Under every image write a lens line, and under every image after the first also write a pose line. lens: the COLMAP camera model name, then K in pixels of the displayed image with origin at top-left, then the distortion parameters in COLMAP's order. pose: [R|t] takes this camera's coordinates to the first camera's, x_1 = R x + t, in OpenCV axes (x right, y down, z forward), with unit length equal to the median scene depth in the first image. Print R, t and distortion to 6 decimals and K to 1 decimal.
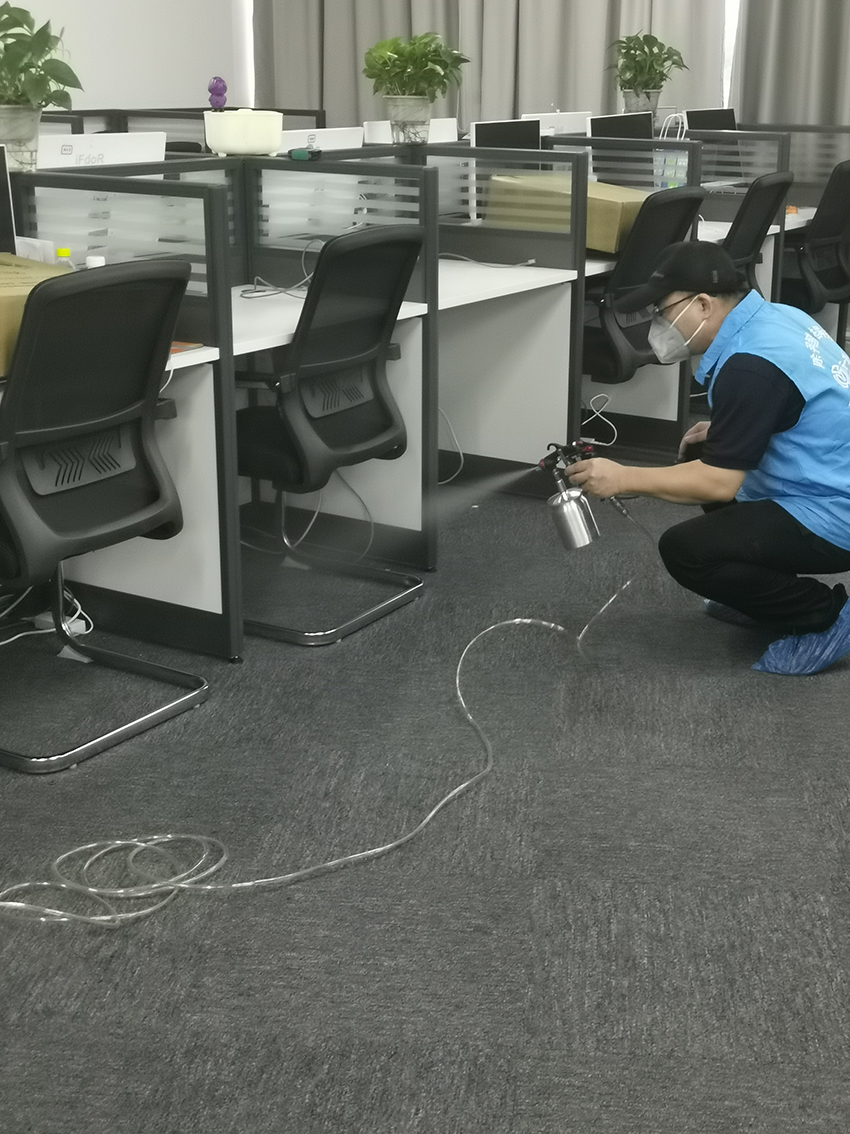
lens RADIAL K [[1748.9, 0, 465.2], [0, 1748.9, 562.1], [0, 0, 1]] dist [0.013664, 0.114035]
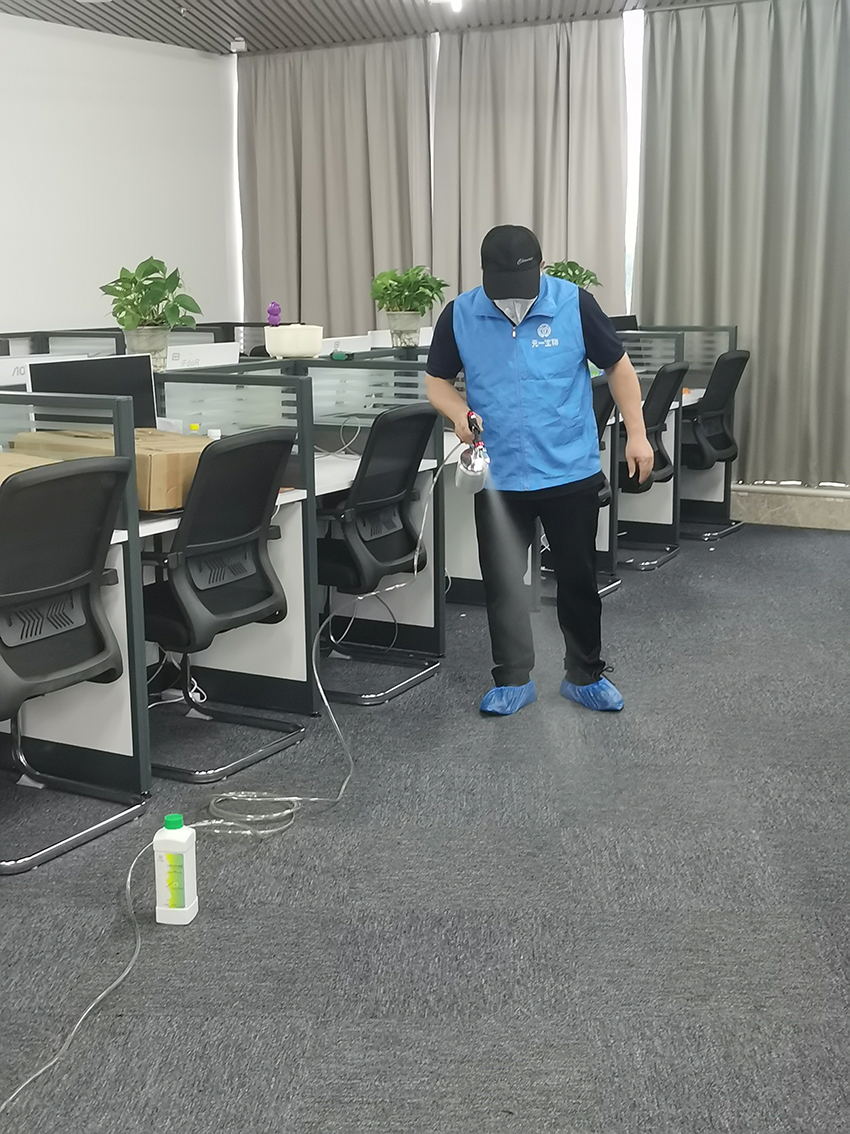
lens RADIAL K [[1548.0, 0, 425.0], [0, 1548.0, 567.0], [0, 0, 1]] dist [0.049396, 0.017659]
pose [[0.999367, -0.025552, 0.024739, -0.059867], [0.027734, 0.995342, -0.092337, 0.045658], [-0.022264, 0.092964, 0.995420, -0.194782]]
